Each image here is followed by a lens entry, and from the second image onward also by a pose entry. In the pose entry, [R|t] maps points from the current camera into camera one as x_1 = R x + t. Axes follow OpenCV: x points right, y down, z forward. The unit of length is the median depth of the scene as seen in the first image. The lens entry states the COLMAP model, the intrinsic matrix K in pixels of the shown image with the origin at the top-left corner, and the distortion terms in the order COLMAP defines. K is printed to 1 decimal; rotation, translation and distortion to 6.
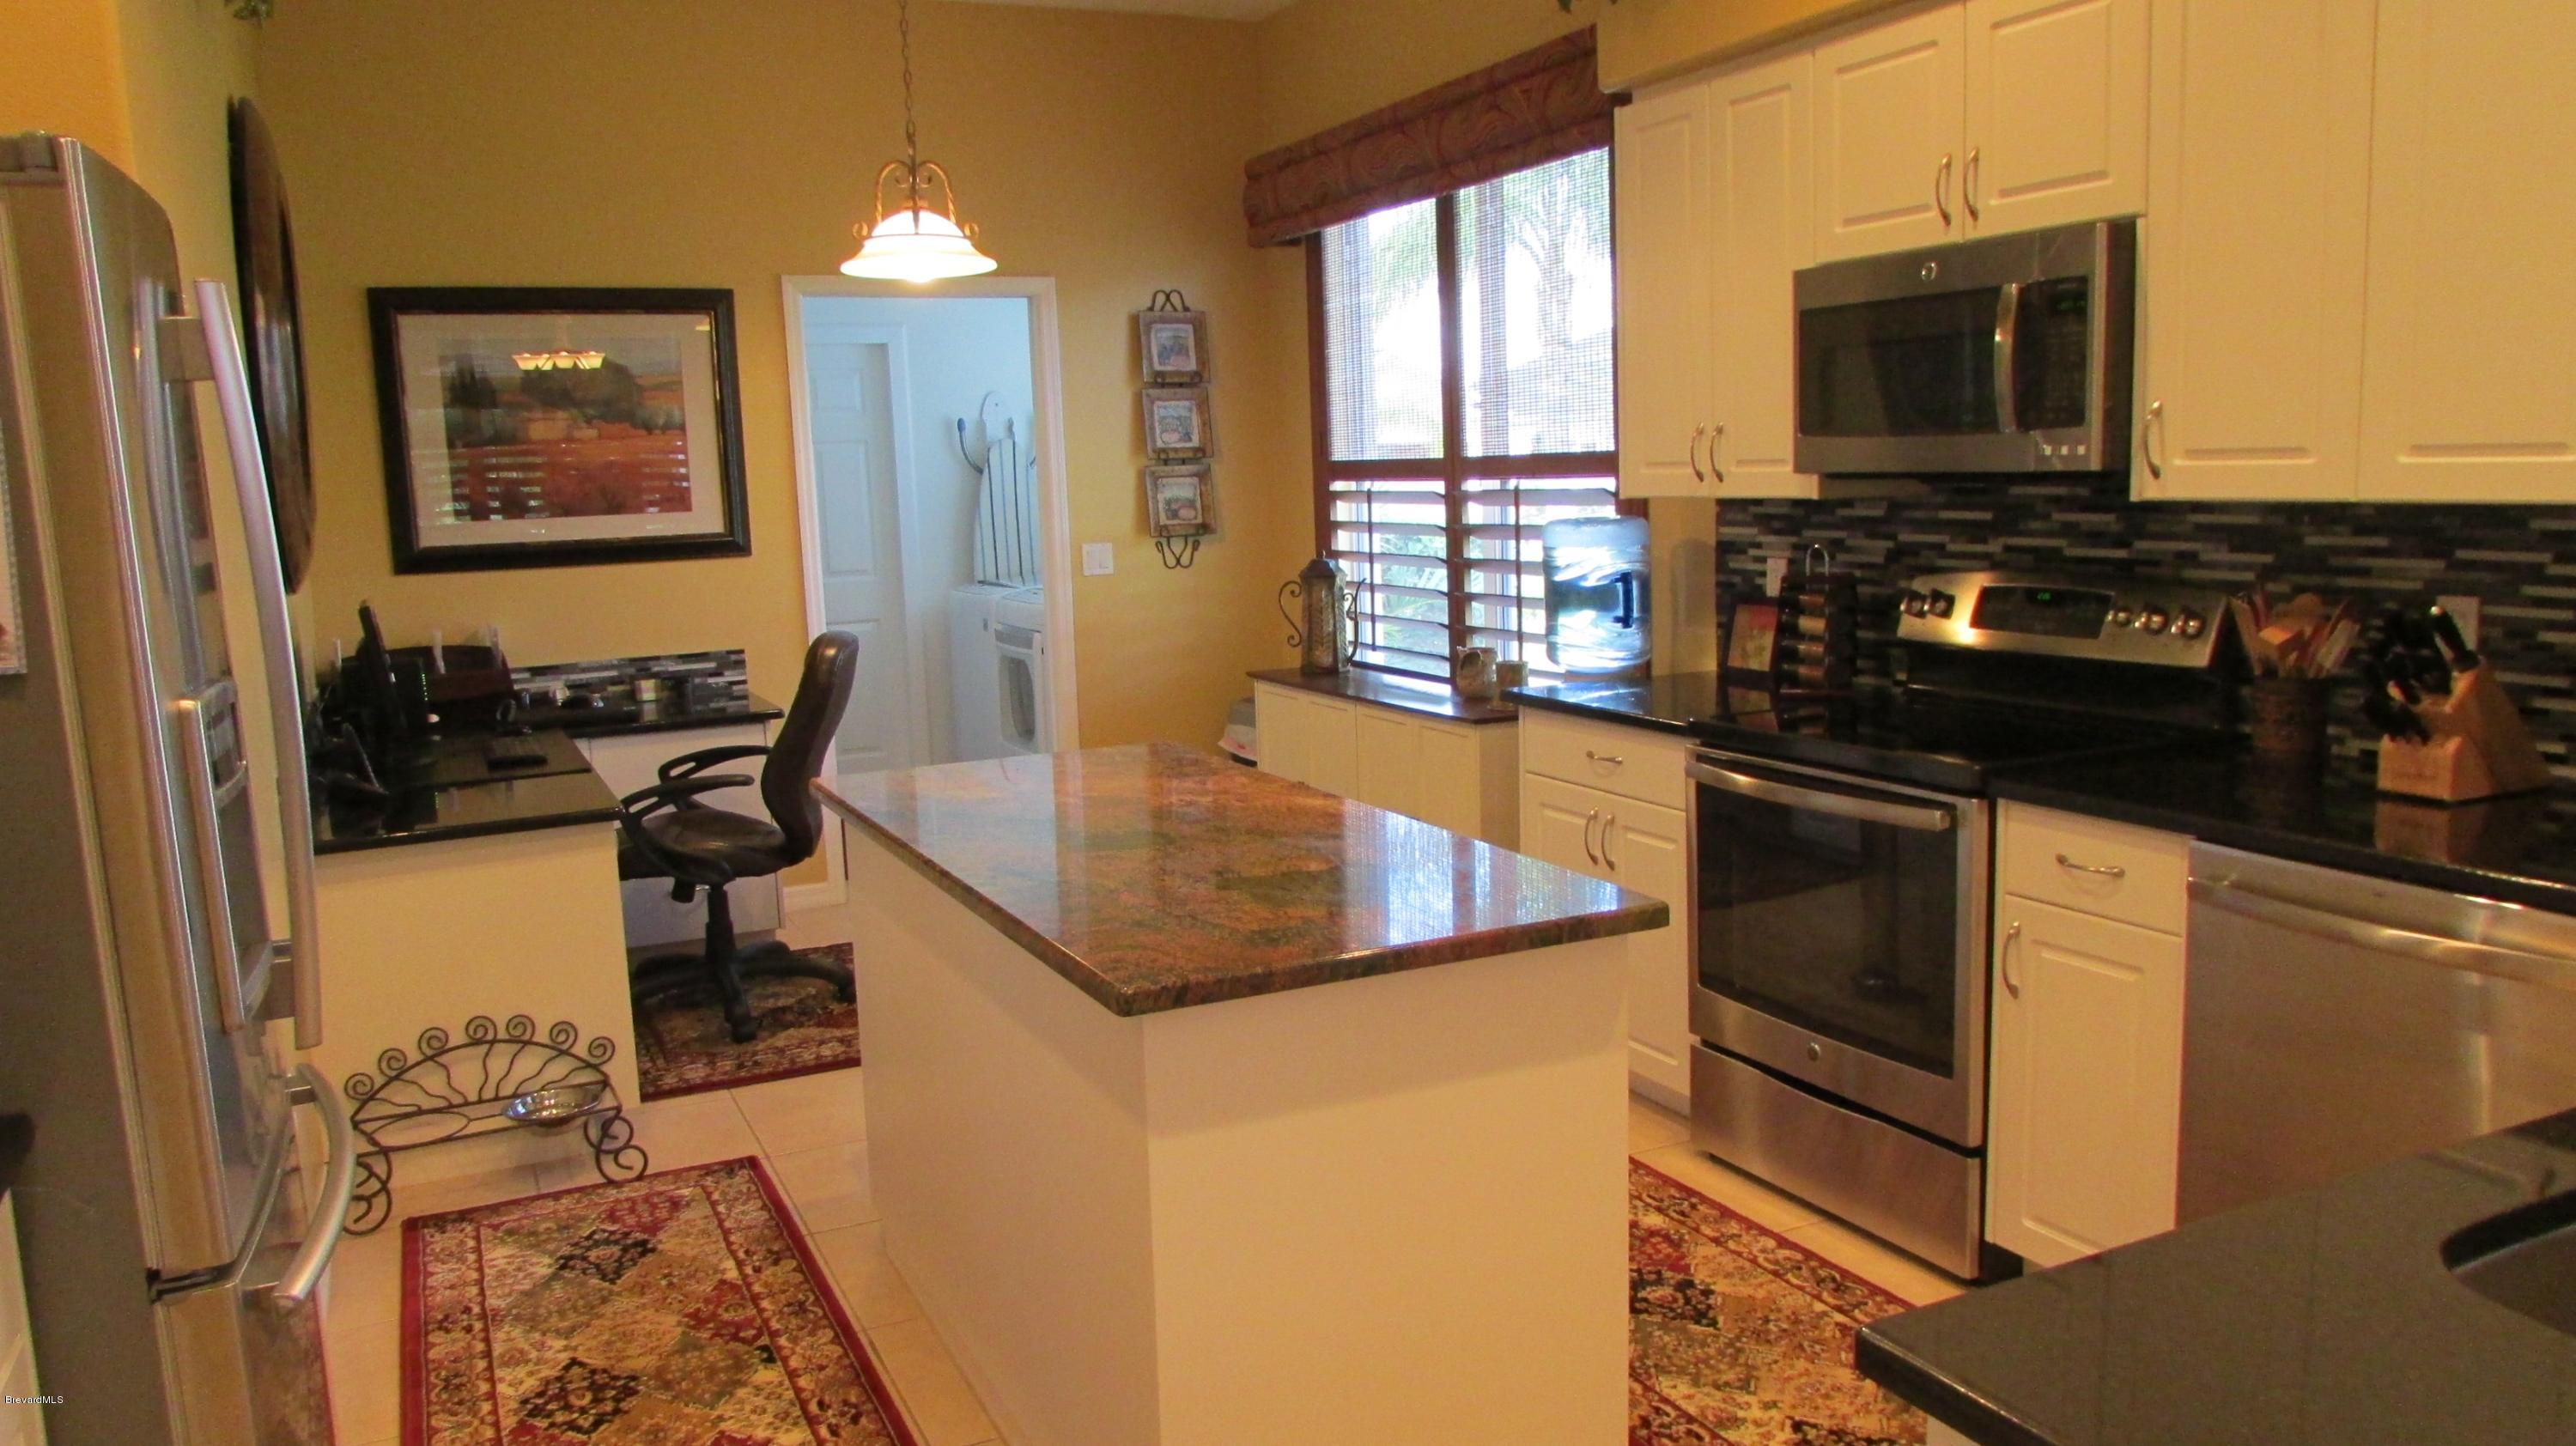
lens RADIAL K [[1855.5, 0, 1288.0], [0, 1855.5, 723.0], [0, 0, 1]] dist [-0.006811, -0.000297]
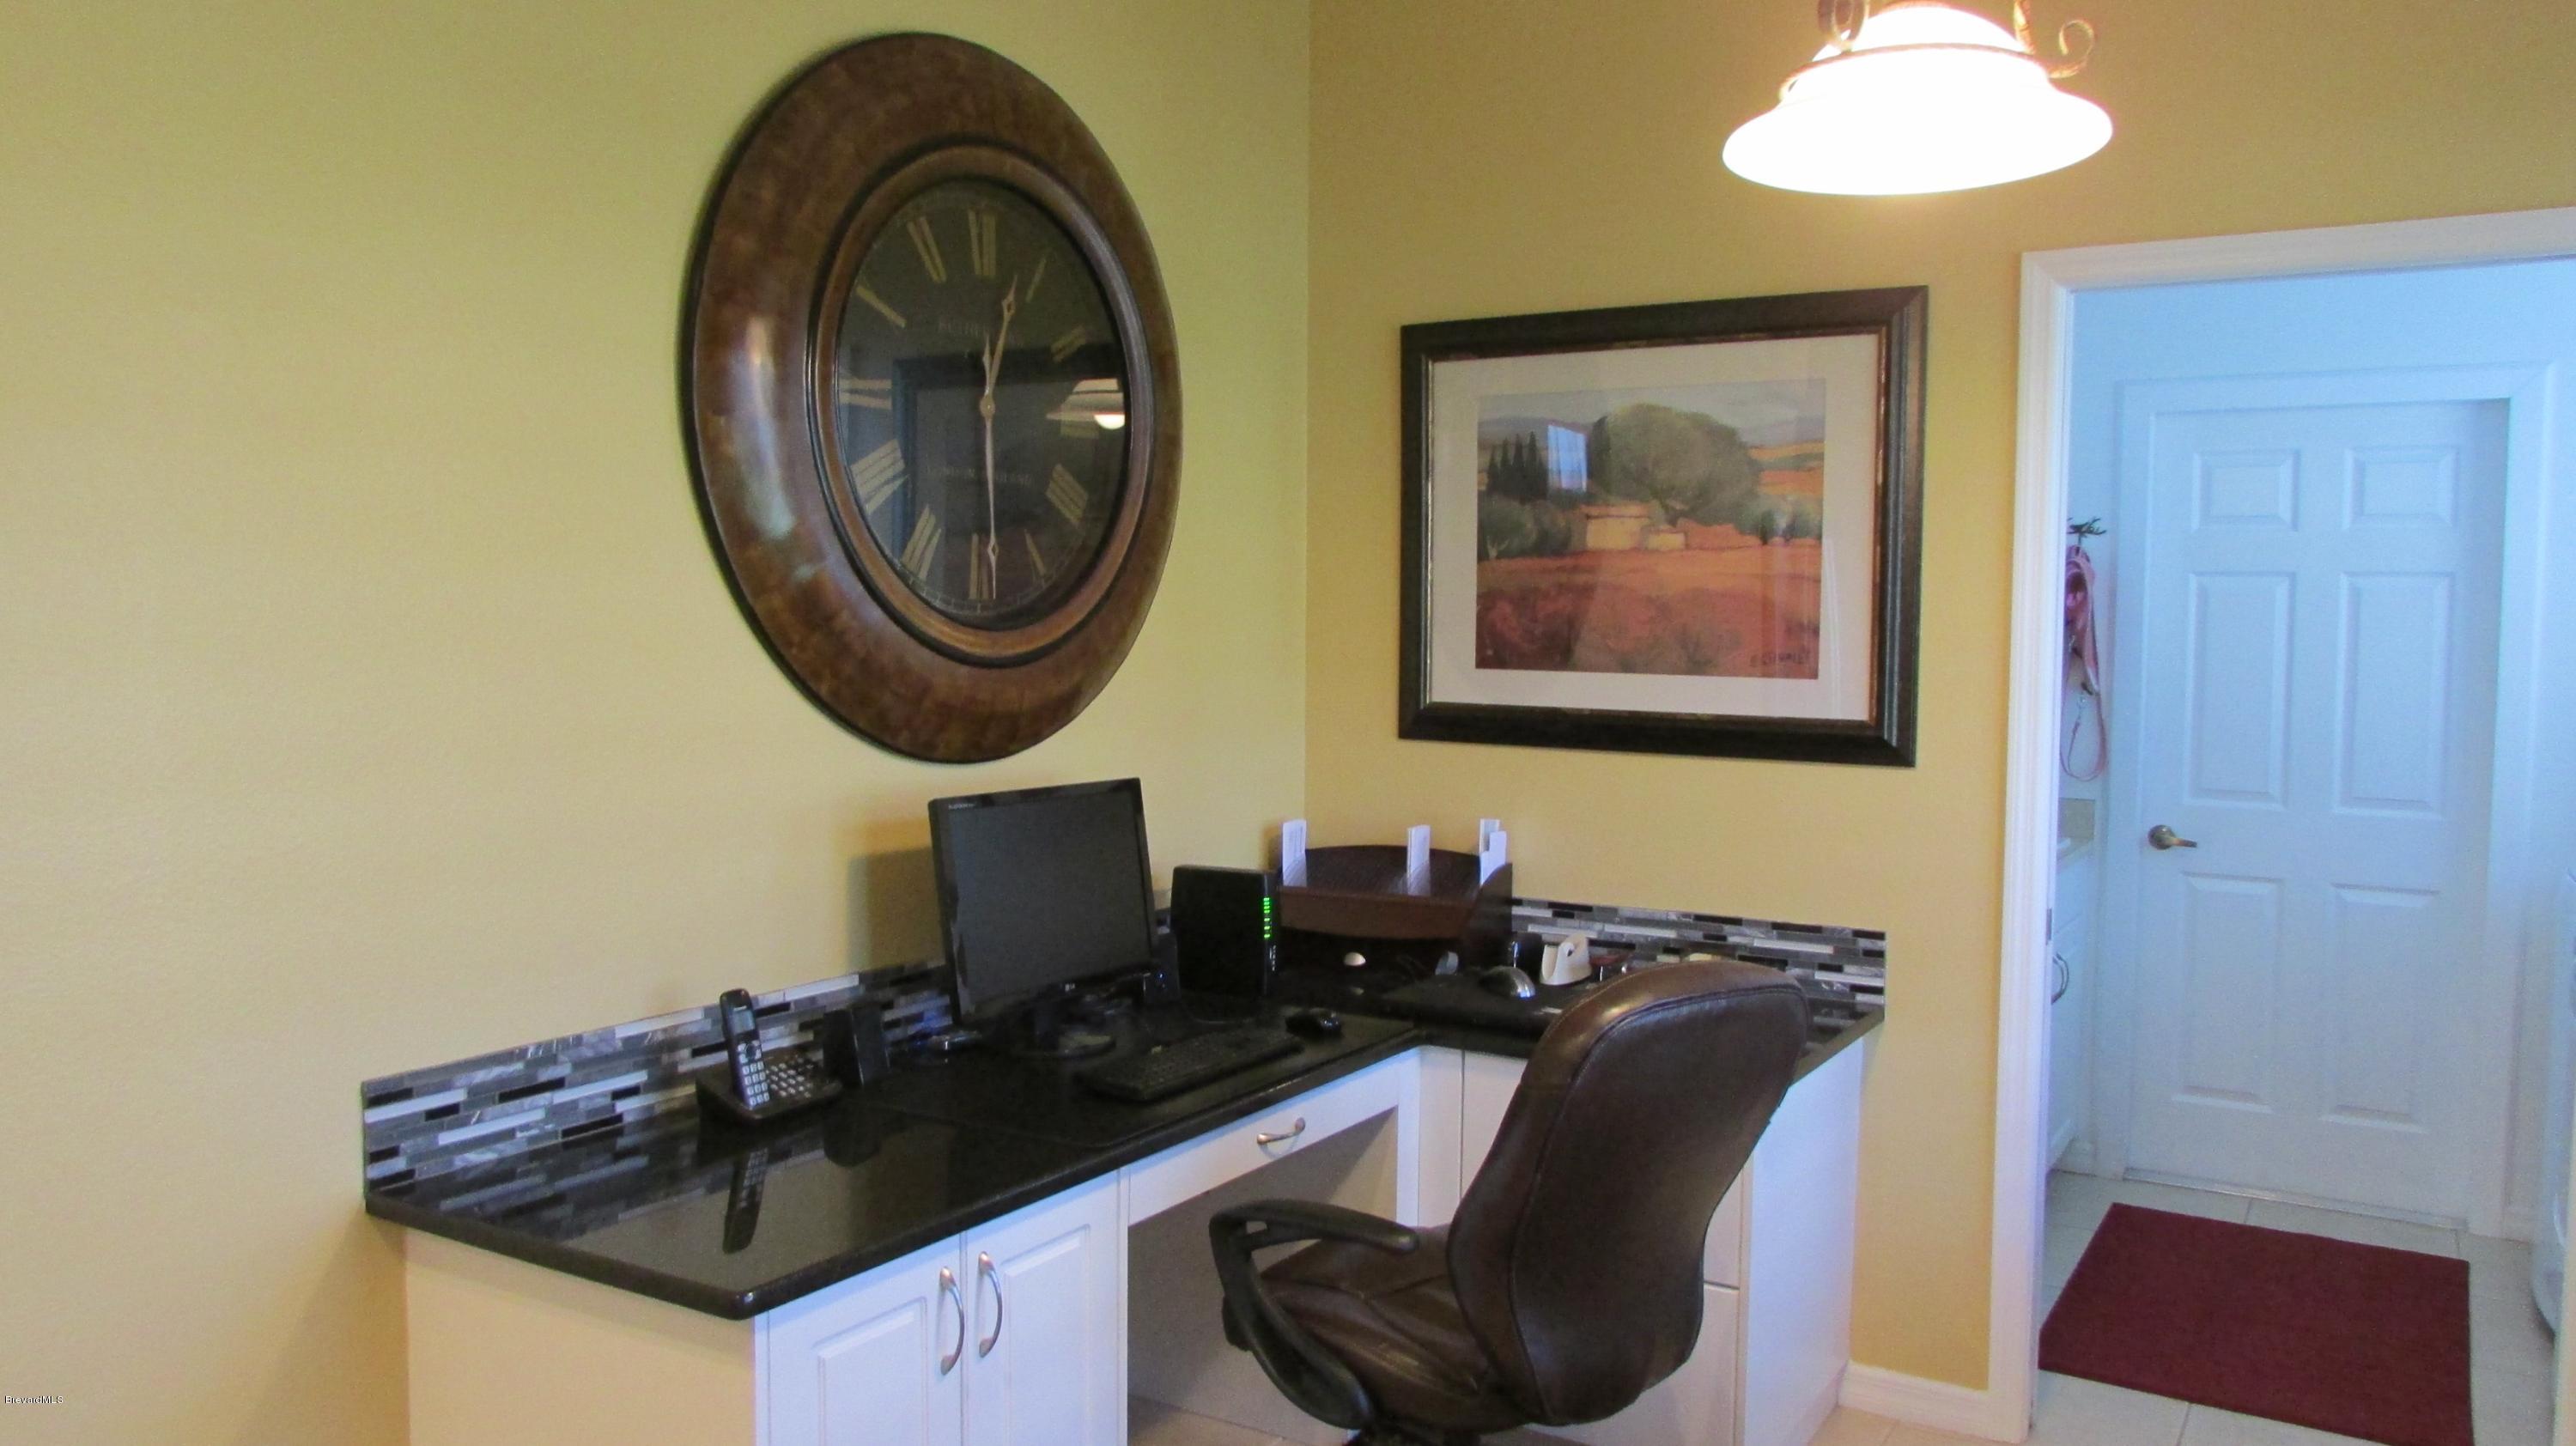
lens RADIAL K [[1855.5, 0, 1288.0], [0, 1855.5, 723.0], [0, 0, 1]] dist [-0.006811, -0.000297]
pose [[0.555998, 0.094045, -0.825846, 0.061804], [-0.151450, 0.988408, 0.010594, -0.083756], [0.817269, 0.119184, 0.563796, 0.556148]]
